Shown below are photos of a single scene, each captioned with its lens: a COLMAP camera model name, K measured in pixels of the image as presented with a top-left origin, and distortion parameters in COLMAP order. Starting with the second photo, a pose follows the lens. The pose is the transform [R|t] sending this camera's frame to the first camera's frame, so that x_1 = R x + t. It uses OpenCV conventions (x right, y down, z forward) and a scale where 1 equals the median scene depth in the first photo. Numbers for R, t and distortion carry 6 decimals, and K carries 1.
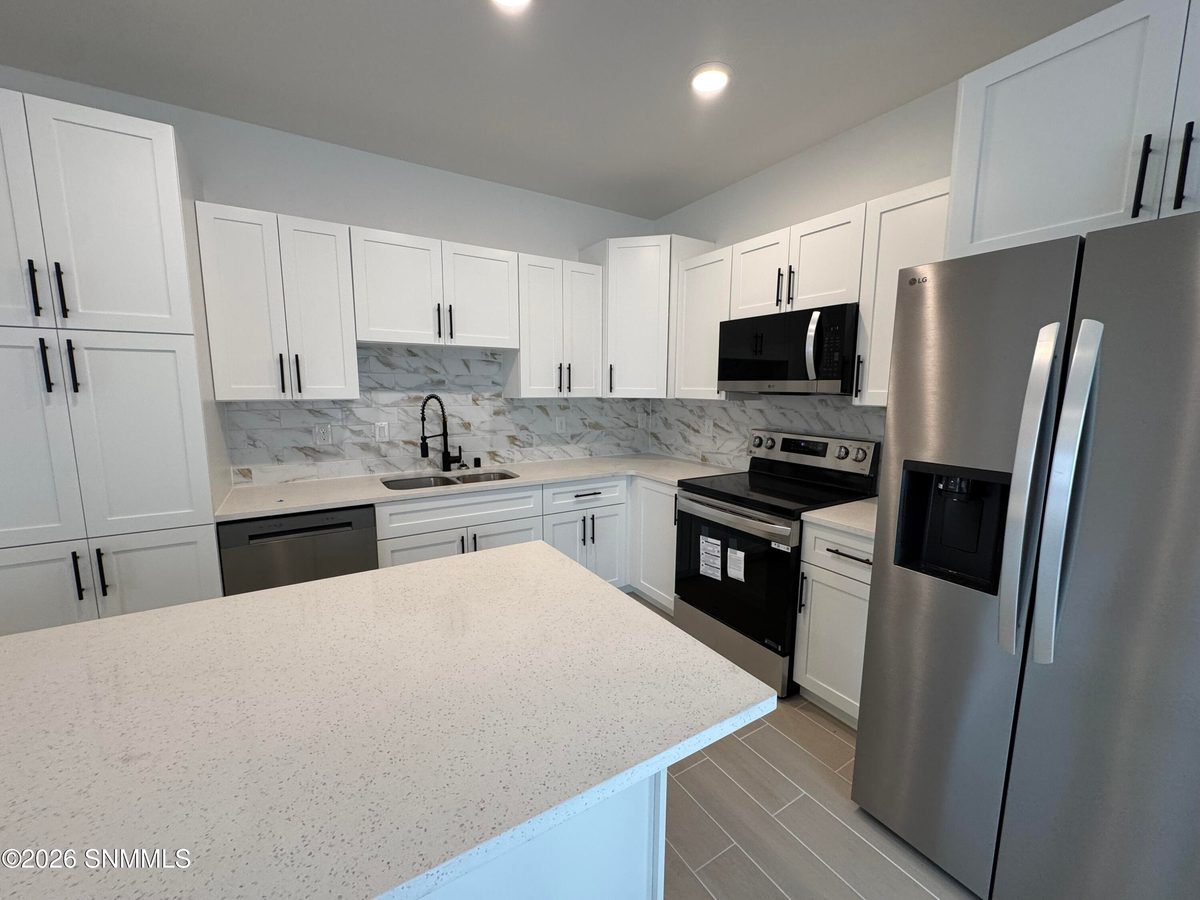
lens RADIAL K [[477.9, 0, 599.4], [0, 477.9, 449.2], [0, 0, 1]] dist [-0.005783, 0.000578]
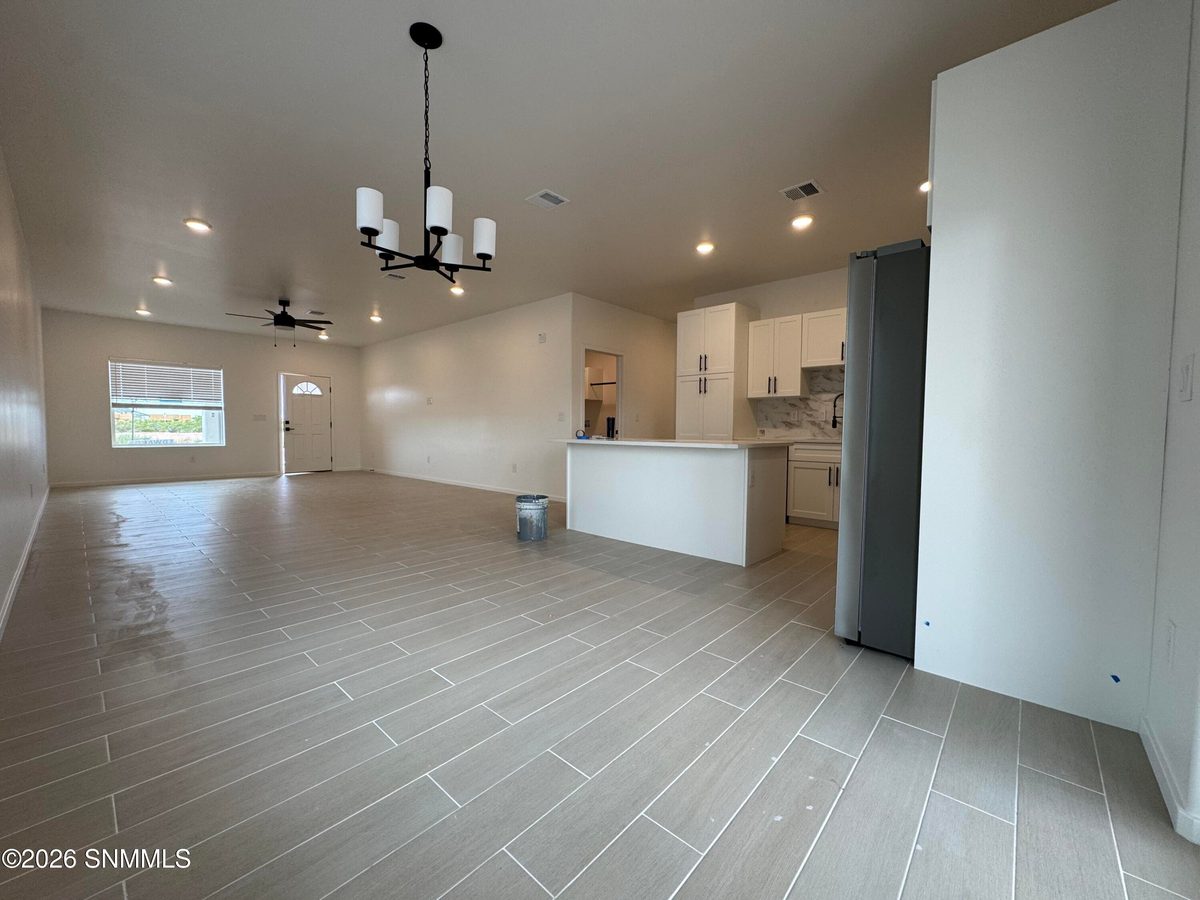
lens RADIAL K [[477.9, 0, 596.0], [0, 477.9, 449.8], [0, 0, 1]] dist [-0.005783, 0.000578]
pose [[0.267273, 0.040505, -0.962769, 1.167462], [-0.134496, 0.990905, 0.004352, 0.218762], [0.954189, 0.128325, 0.270290, -0.340958]]
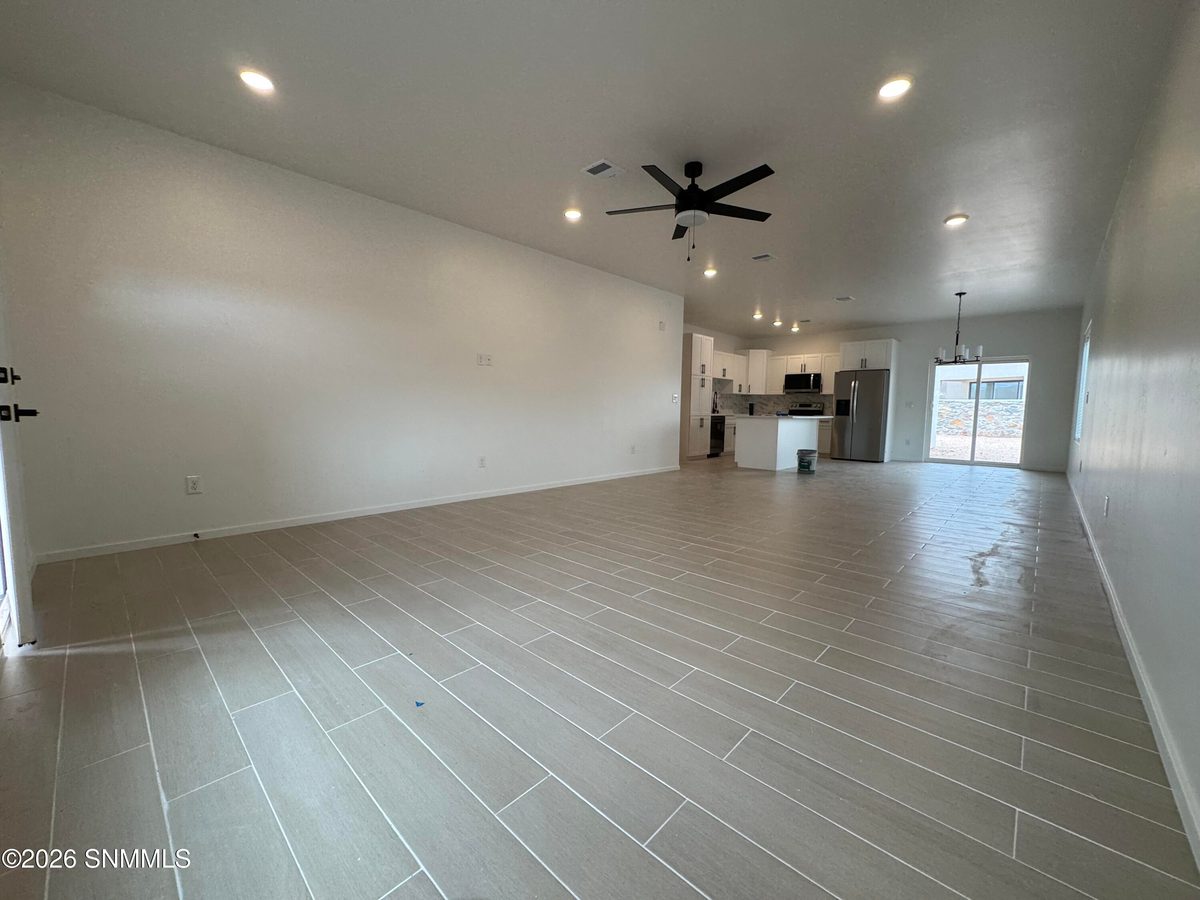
lens RADIAL K [[477.9, 0, 597.5], [0, 477.9, 451.9], [0, 0, 1]] dist [-0.005783, 0.000578]
pose [[0.968069, -0.013377, 0.250328, -2.296131], [0.022468, 0.999186, -0.033496, 0.481910], [-0.249677, 0.038051, 0.967581, -2.470687]]
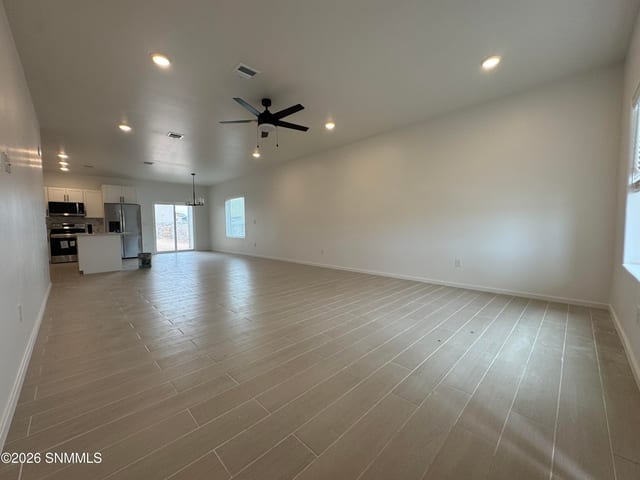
lens RADIAL K [[254.9, 0, 322.4], [0, 254.9, 240.9], [0, 0, 1]] dist [-0.005783, 0.000578]
pose [[-0.218254, -0.058661, 0.974127, -3.082849], [0.135485, 0.986704, 0.089774, 0.304952], [-0.966441, 0.151574, -0.207404, -1.219090]]
